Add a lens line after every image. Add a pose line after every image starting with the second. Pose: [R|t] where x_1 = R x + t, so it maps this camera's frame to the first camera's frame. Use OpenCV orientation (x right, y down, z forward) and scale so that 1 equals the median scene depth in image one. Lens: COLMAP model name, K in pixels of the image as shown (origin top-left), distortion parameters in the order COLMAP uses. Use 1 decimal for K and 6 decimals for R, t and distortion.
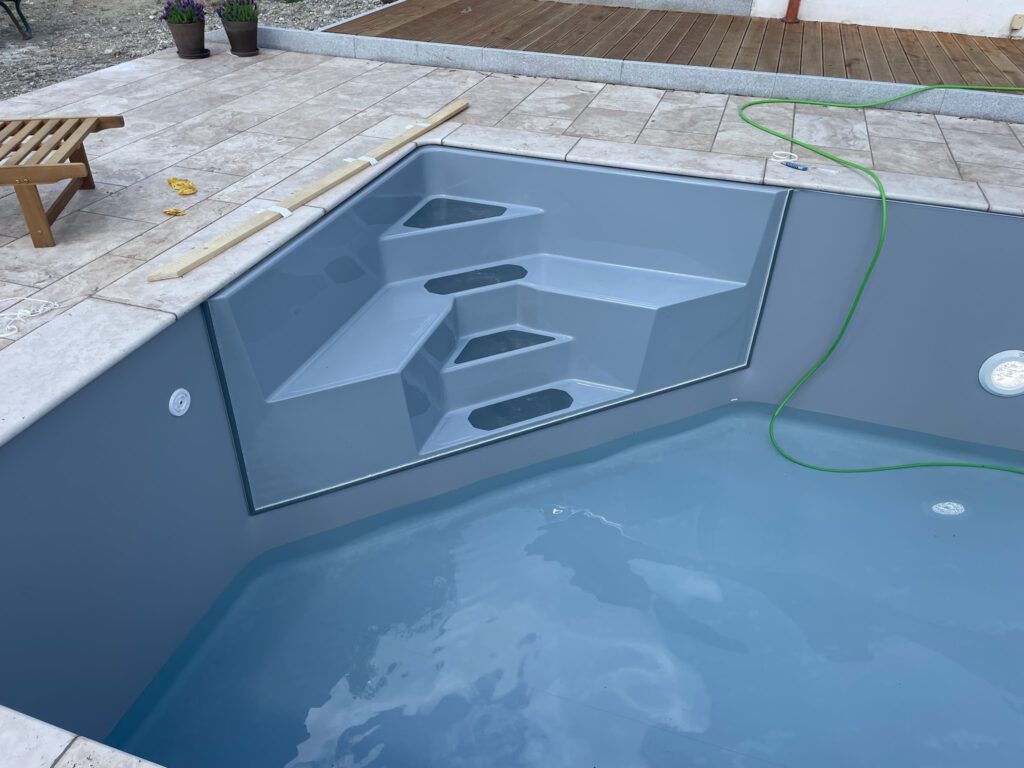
lens RADIAL K [[780.4, 0, 507.2], [0, 780.4, 387.0], [0, 0, 1]] dist [0.089470, -0.110780]
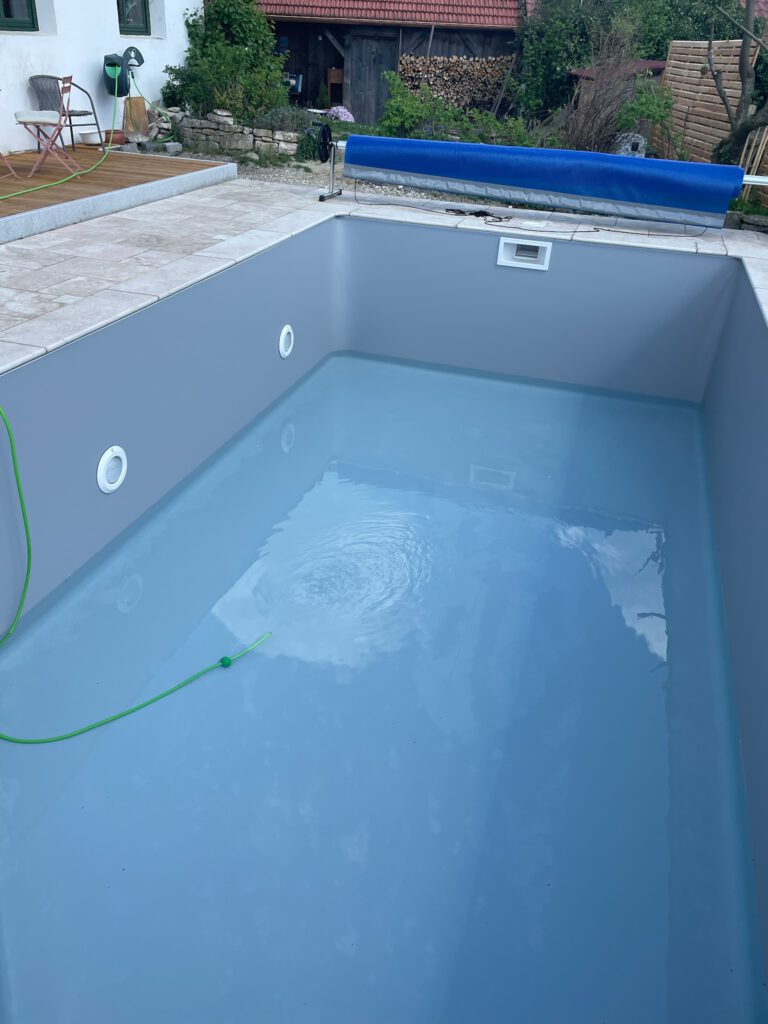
lens RADIAL K [[771.6, 0, 384.0], [0, 771.6, 512.0], [0, 0, 1]] dist [0.091003, -0.114202]
pose [[-0.014713, -0.532998, 0.845988, -0.331022], [0.523229, 0.716889, 0.460762, -0.271430], [-0.852065, 0.449425, 0.268333, 0.379908]]
